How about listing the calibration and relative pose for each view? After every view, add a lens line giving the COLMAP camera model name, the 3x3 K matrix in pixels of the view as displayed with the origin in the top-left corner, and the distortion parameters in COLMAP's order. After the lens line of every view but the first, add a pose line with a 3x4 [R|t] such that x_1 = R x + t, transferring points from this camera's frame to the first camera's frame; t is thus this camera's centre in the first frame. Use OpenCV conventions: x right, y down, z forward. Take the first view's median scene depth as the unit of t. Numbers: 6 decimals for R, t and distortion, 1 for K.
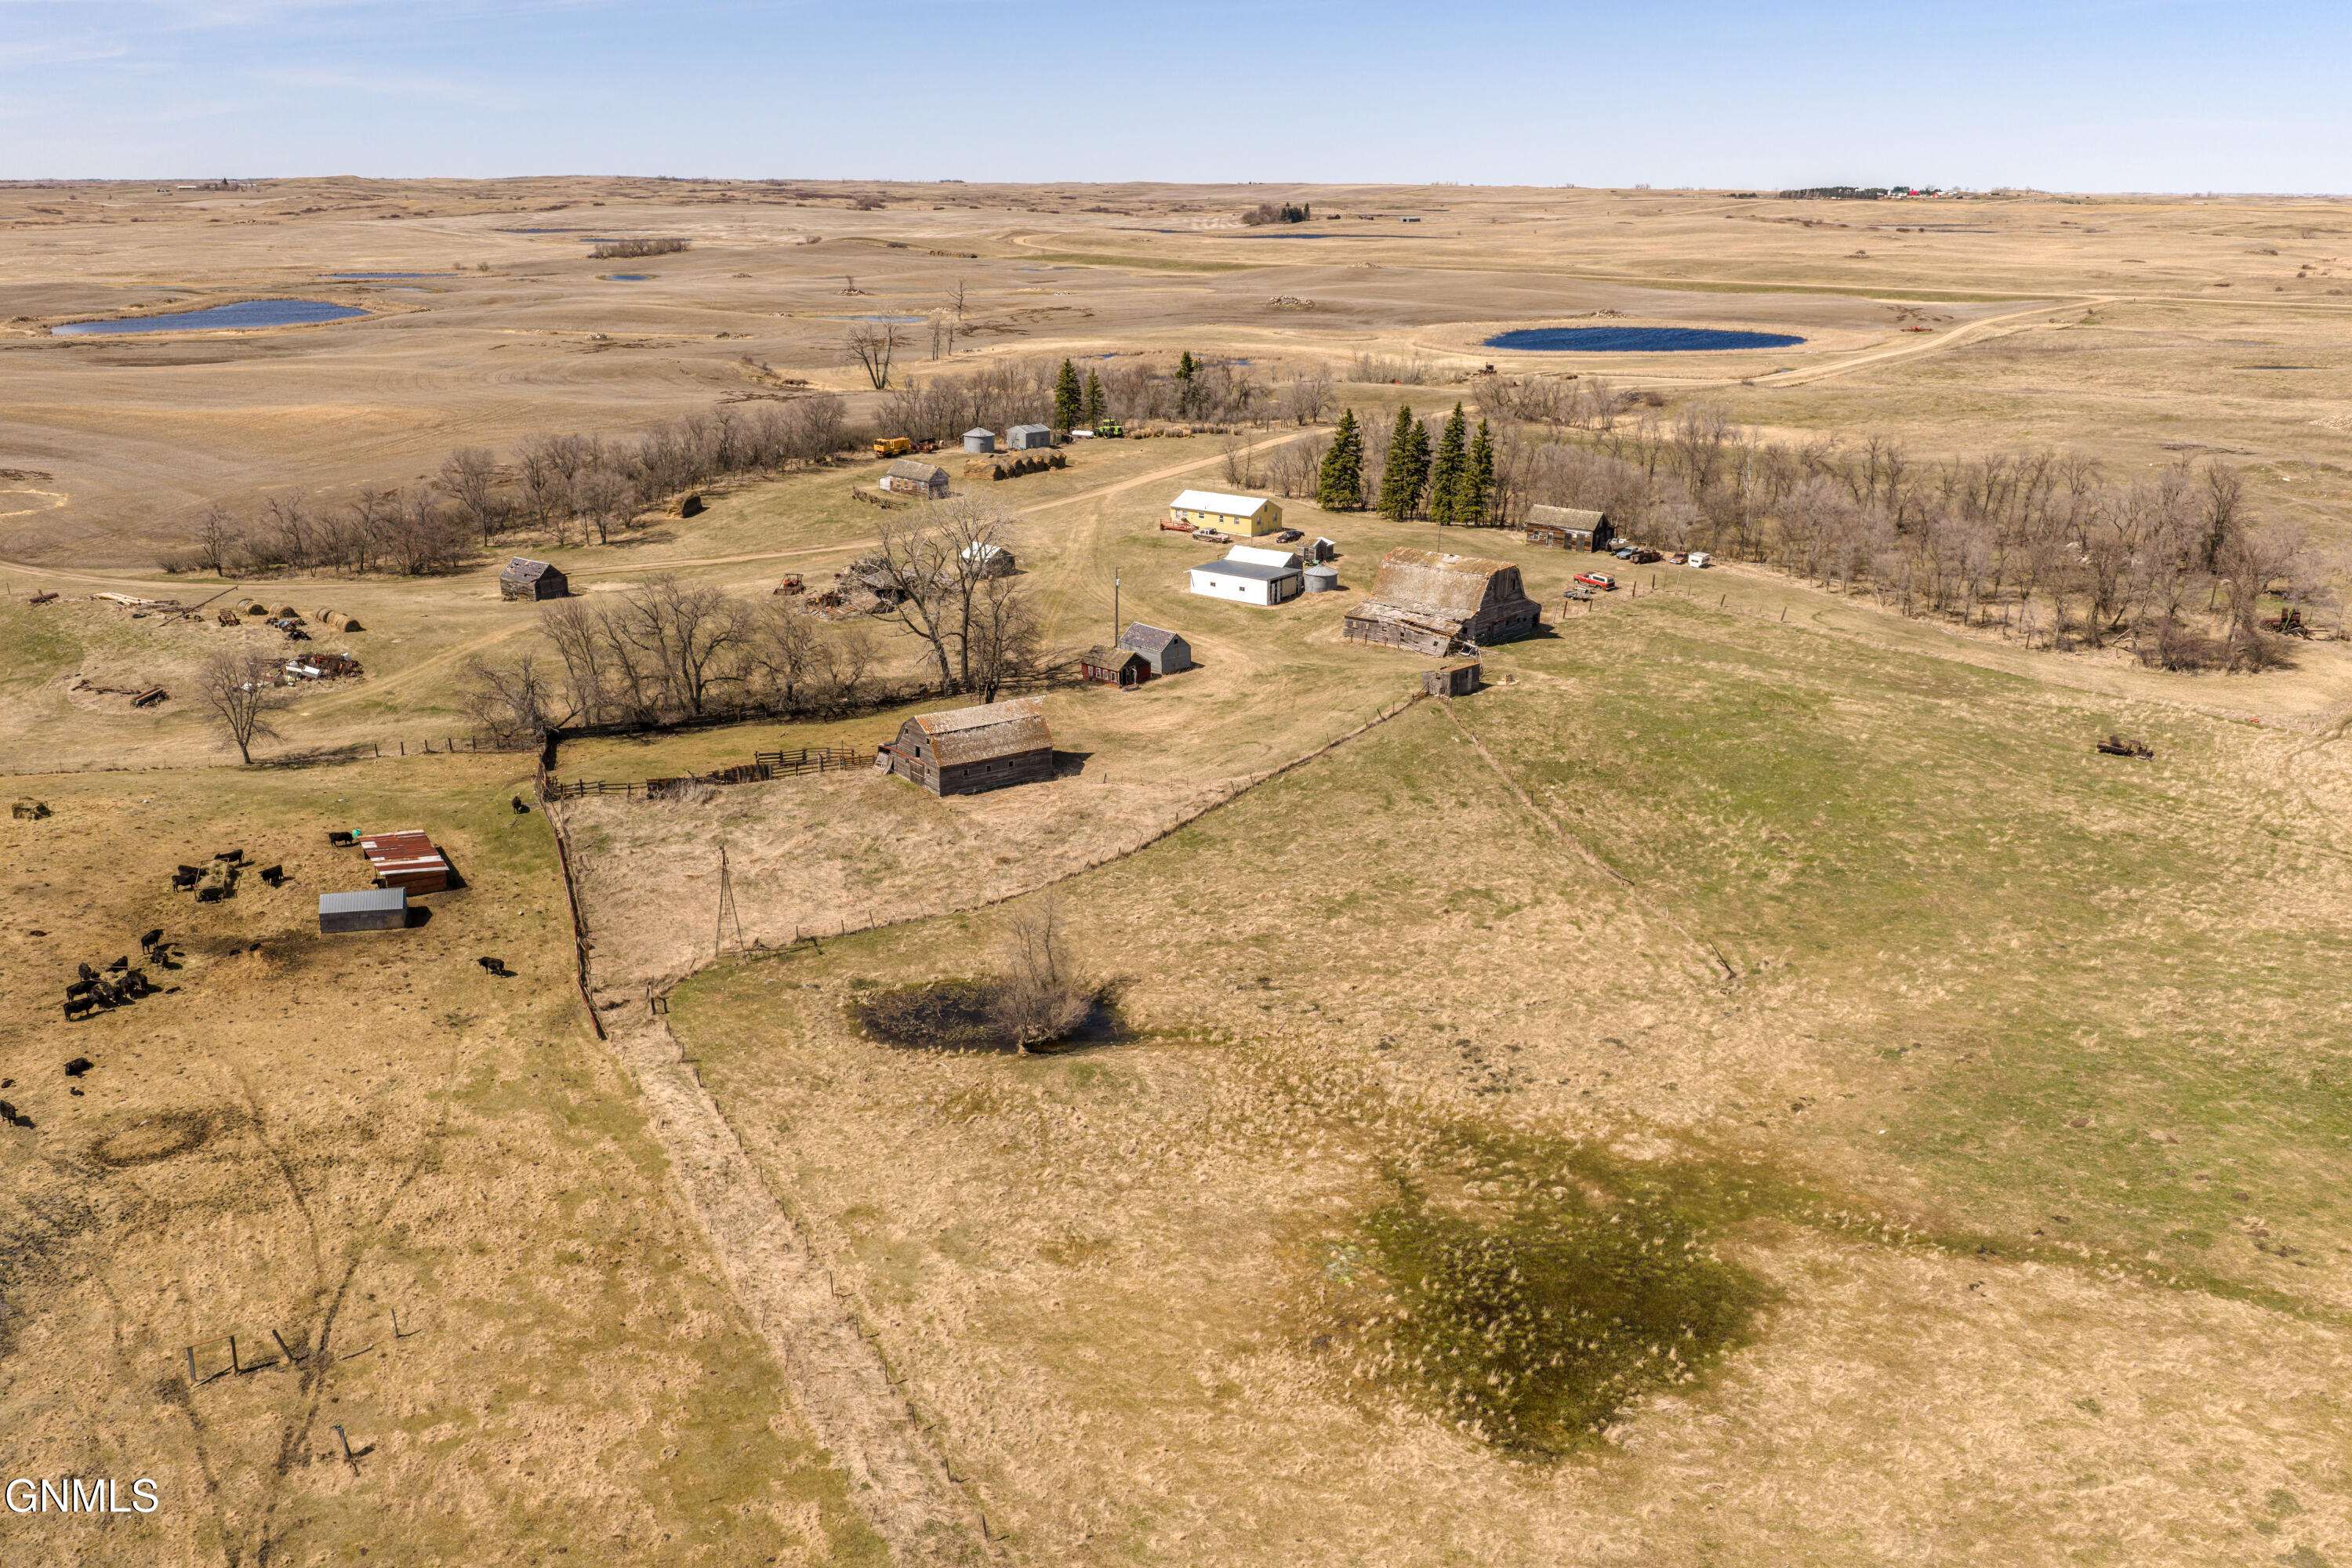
lens RADIAL K [[1940.8, 0, 1170.6], [0, 1940.8, 787.0], [0, 0, 1]] dist [0.037069, -0.075636]
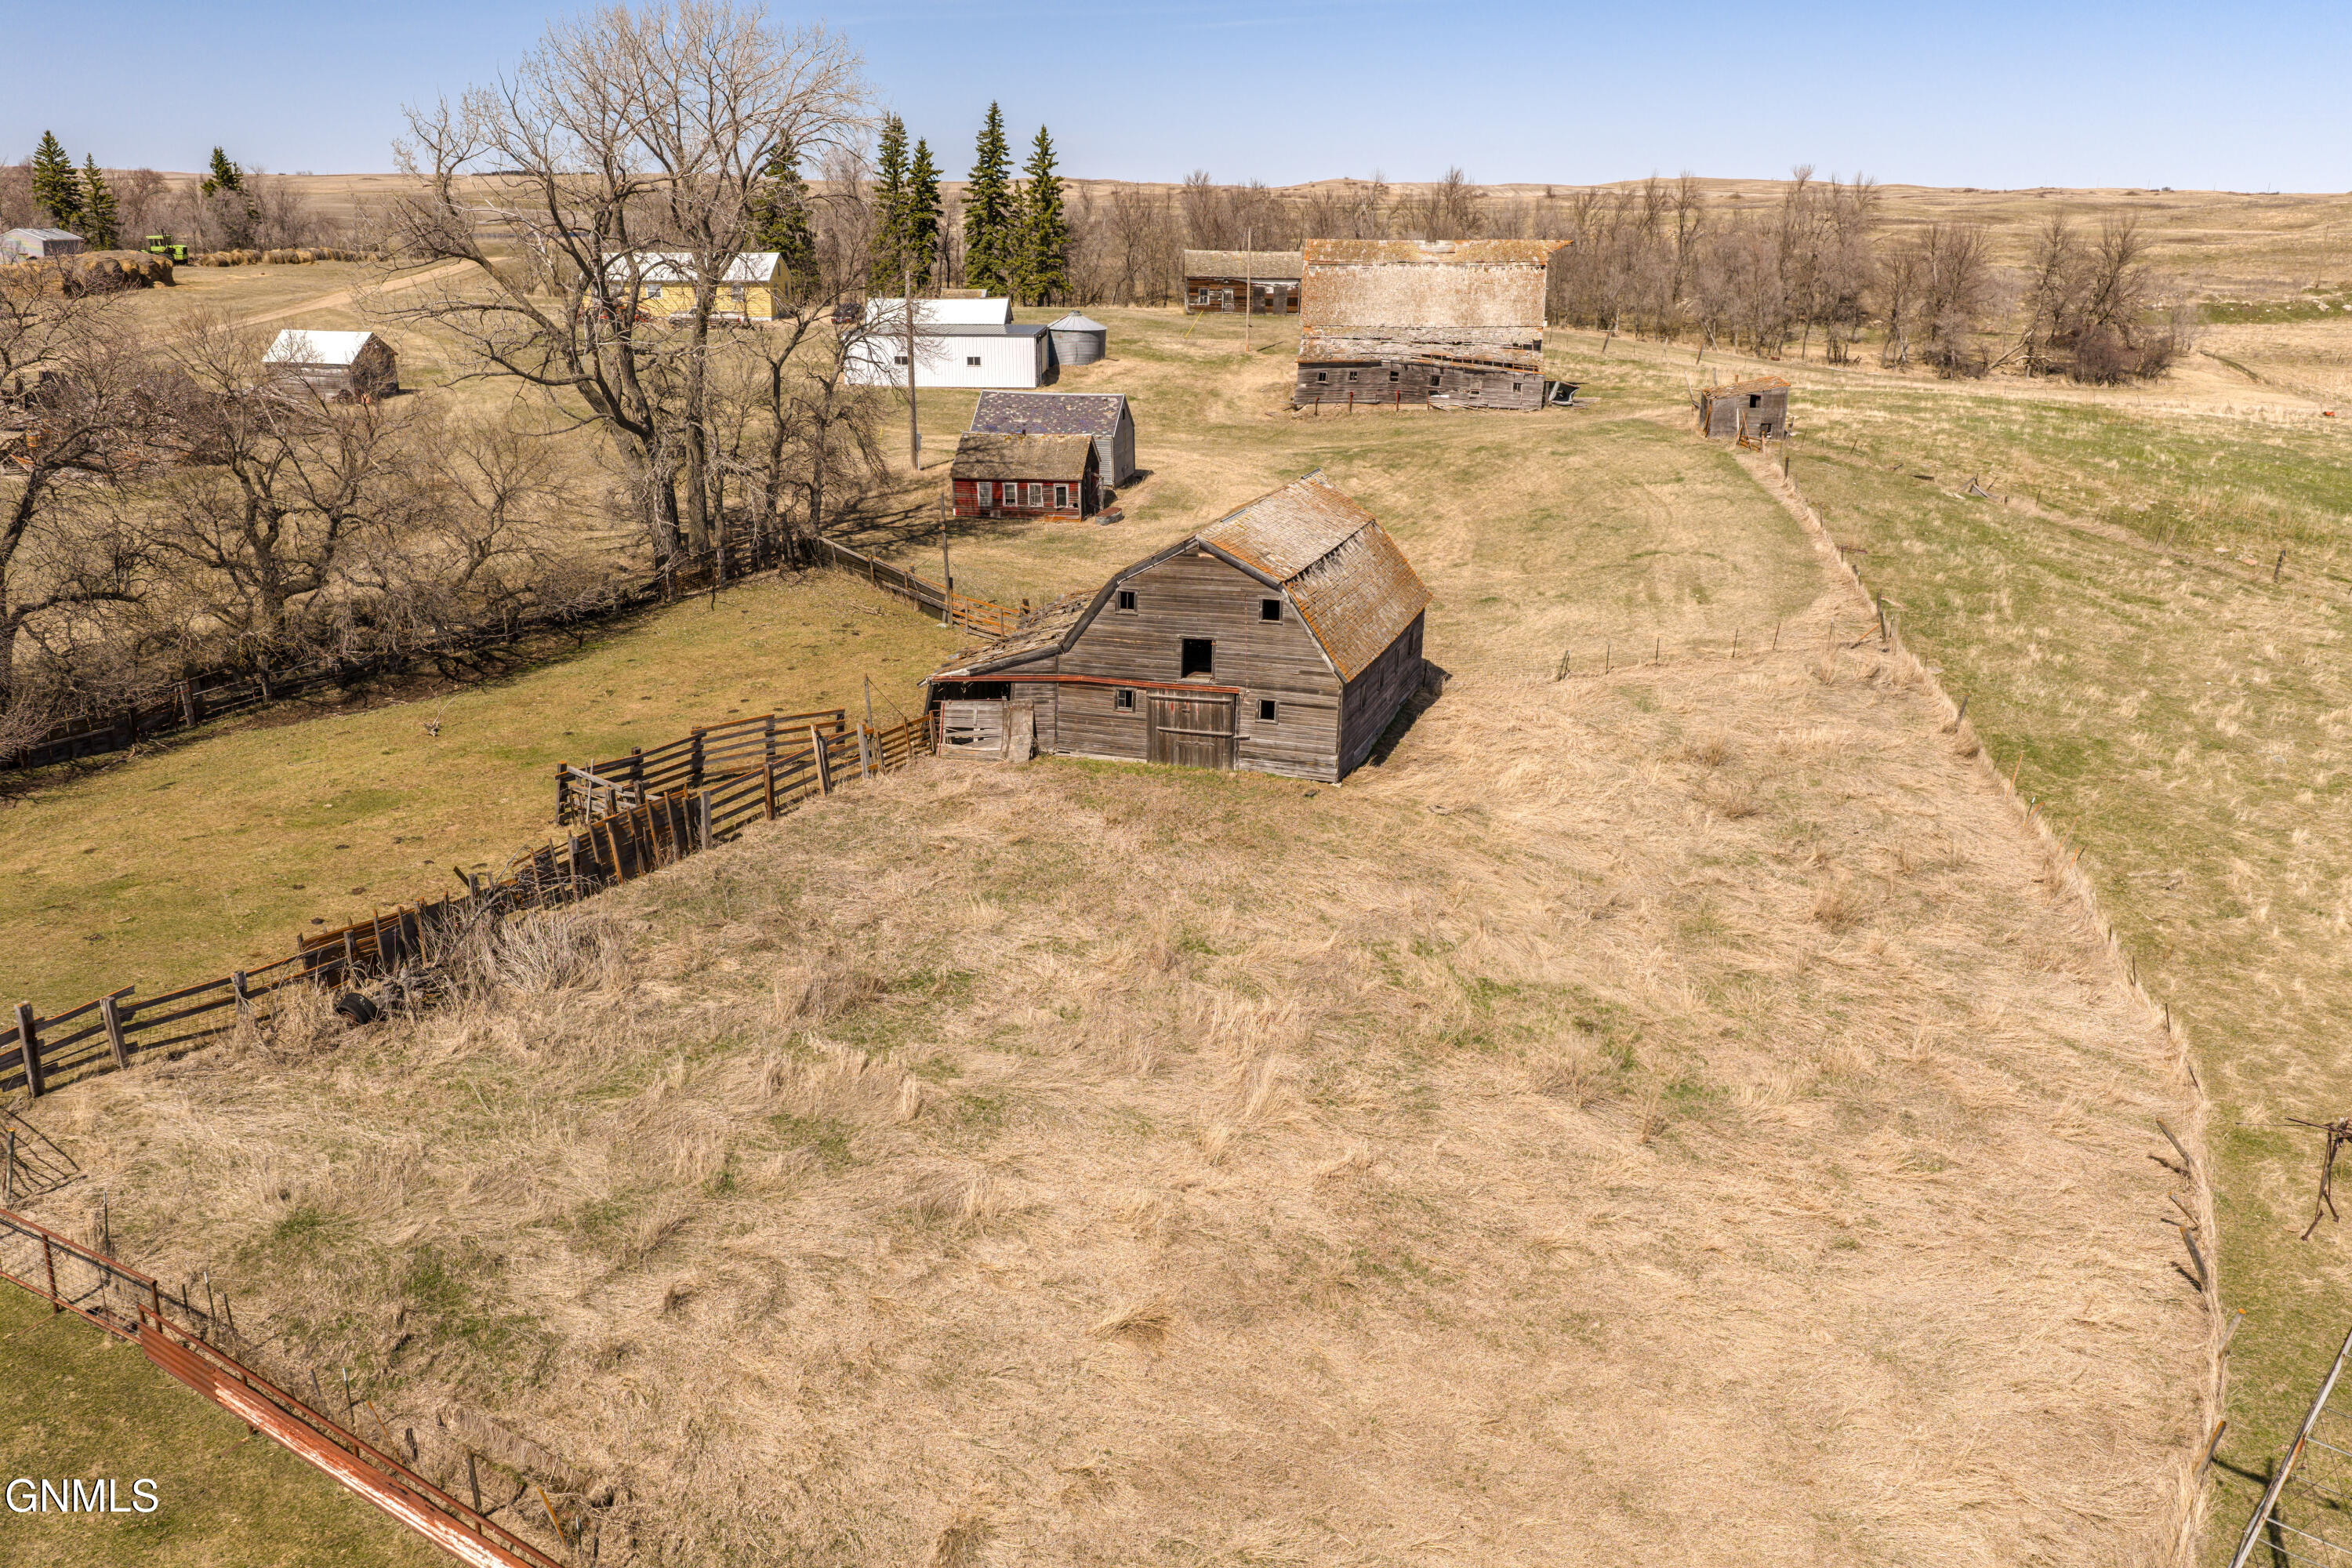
lens RADIAL K [[1940.8, 0, 1170.6], [0, 1940.8, 787.0], [0, 0, 1]] dist [0.037069, -0.075636]
pose [[0.797356, -0.177087, 0.576943, -0.228030], [0.178650, 0.982395, 0.054635, -0.011314], [-0.576461, 0.059507, 0.814955, 0.550538]]
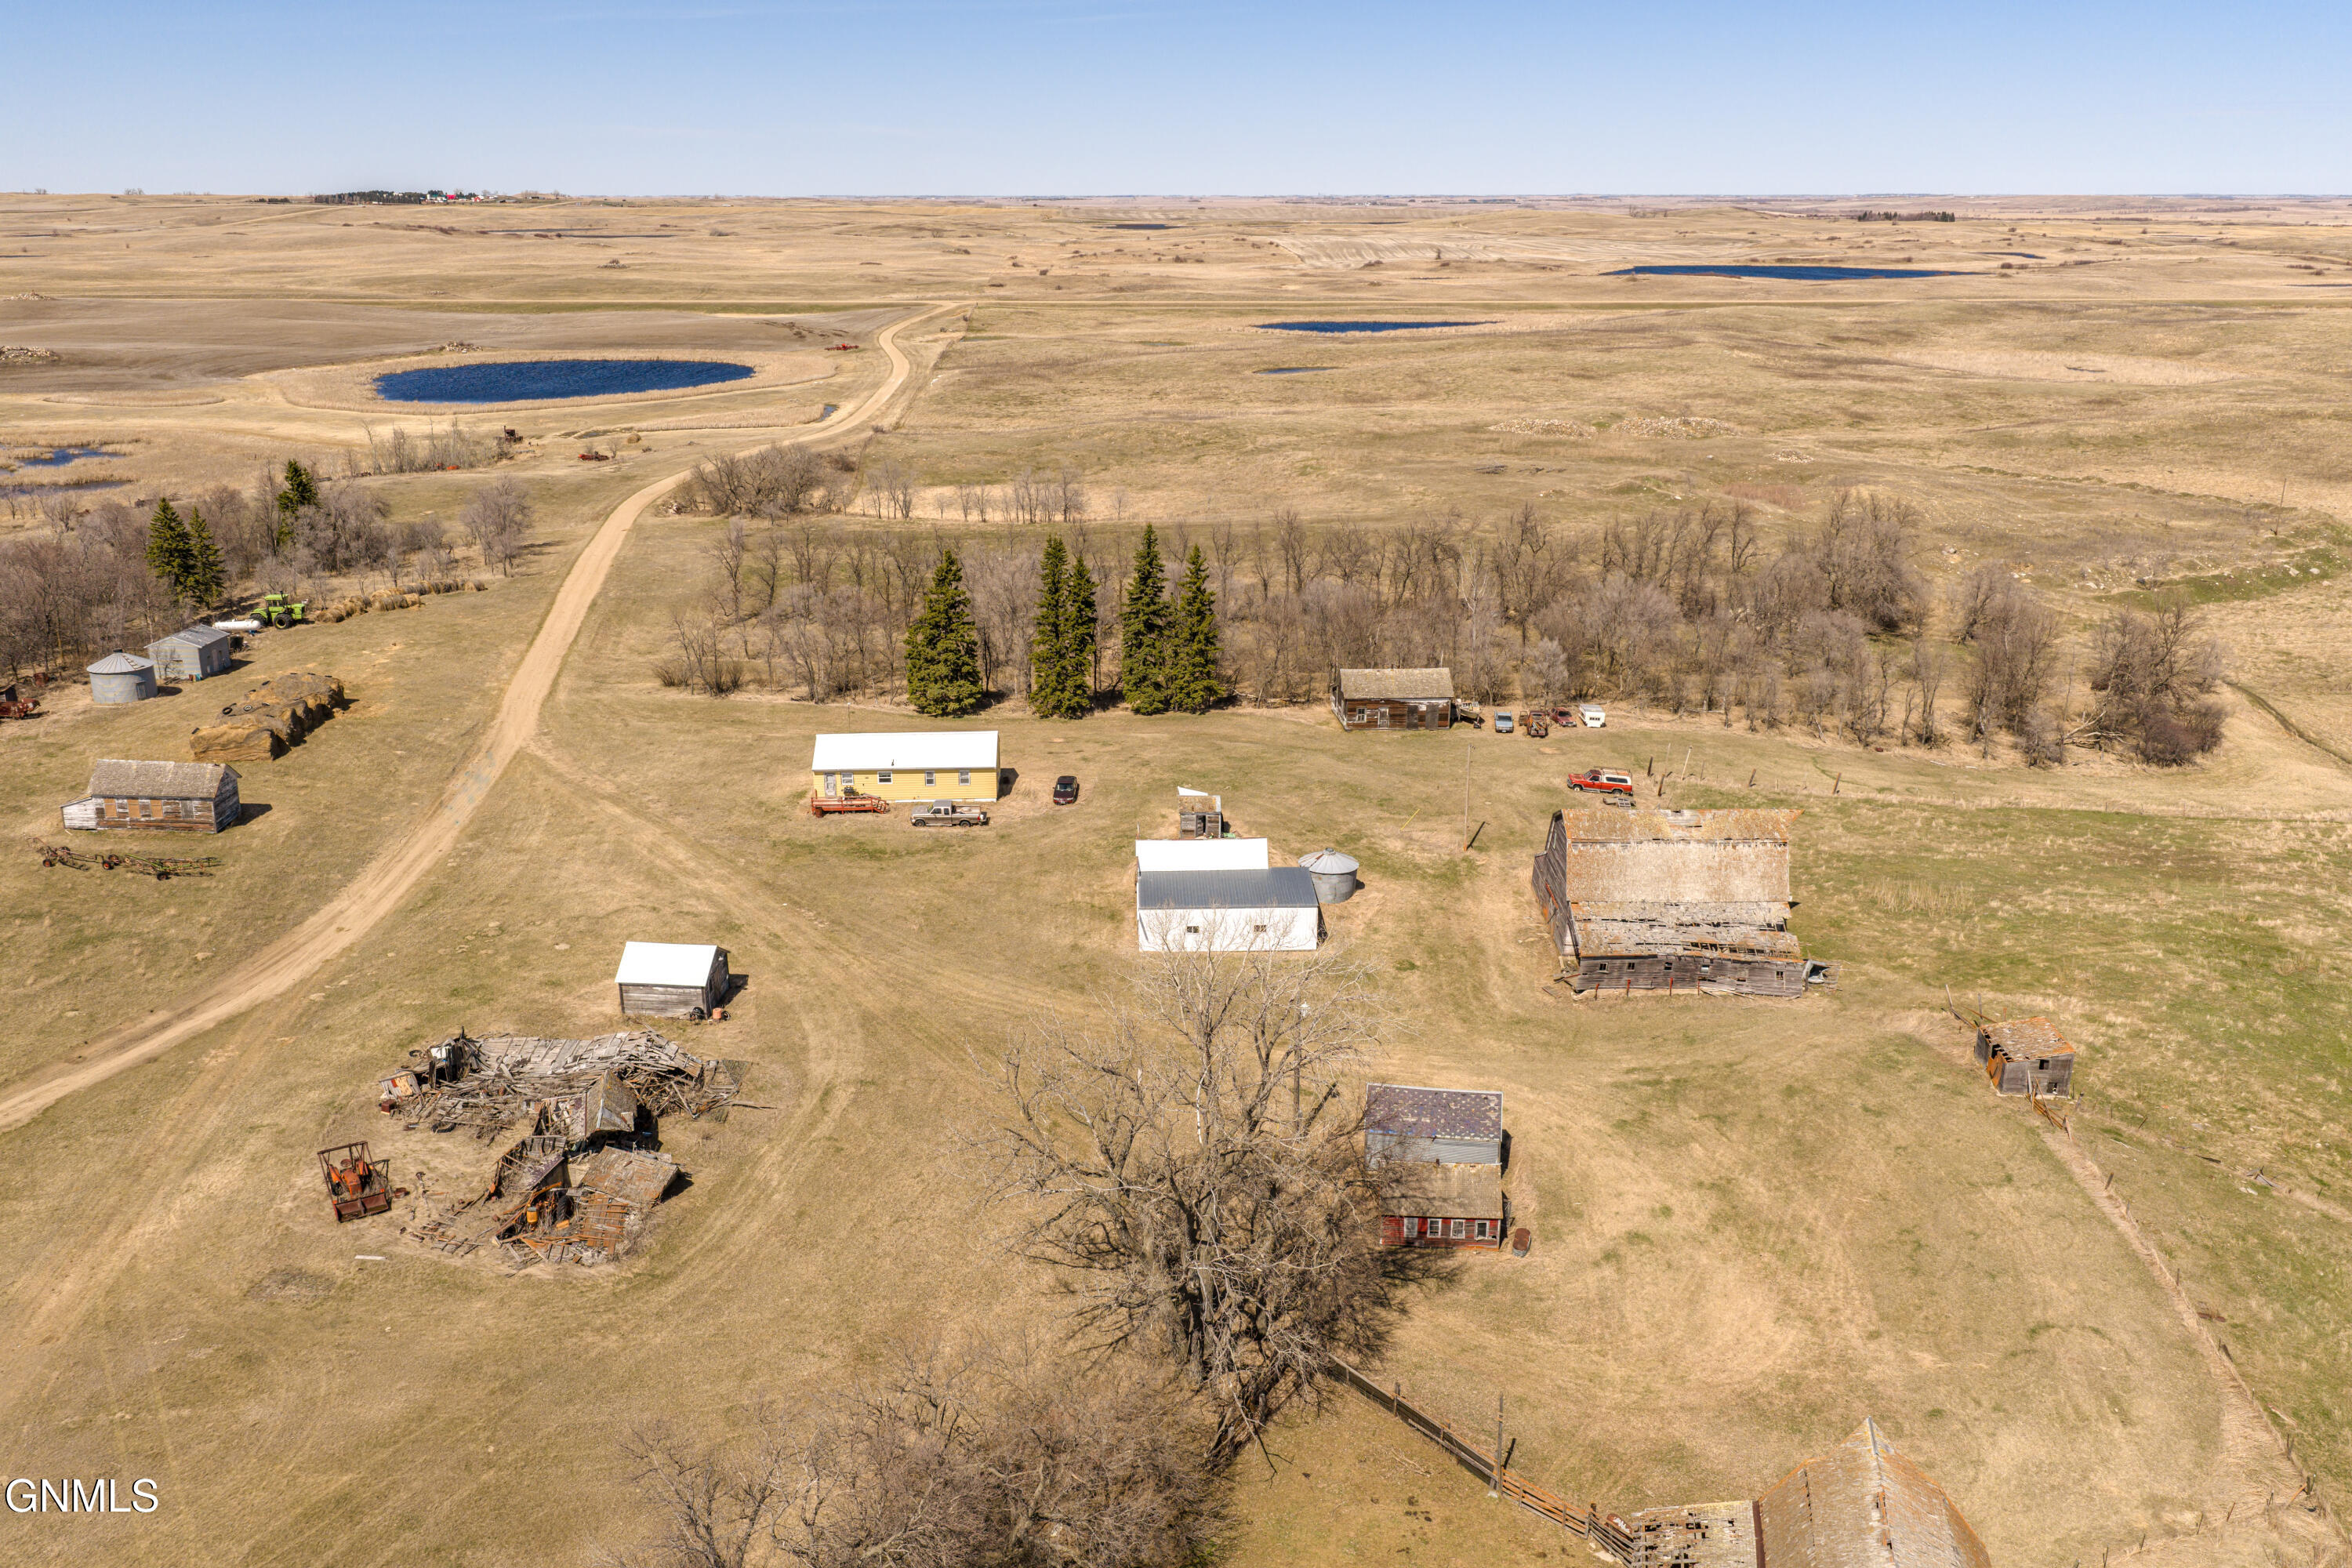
lens RADIAL K [[1940.8, 0, 1170.6], [0, 1940.8, 787.0], [0, 0, 1]] dist [0.037069, -0.075636]
pose [[0.749854, -0.197650, 0.631390, -0.310280], [0.198726, 0.977552, 0.070001, -0.179628], [-0.631052, 0.072983, 0.772299, 0.577402]]
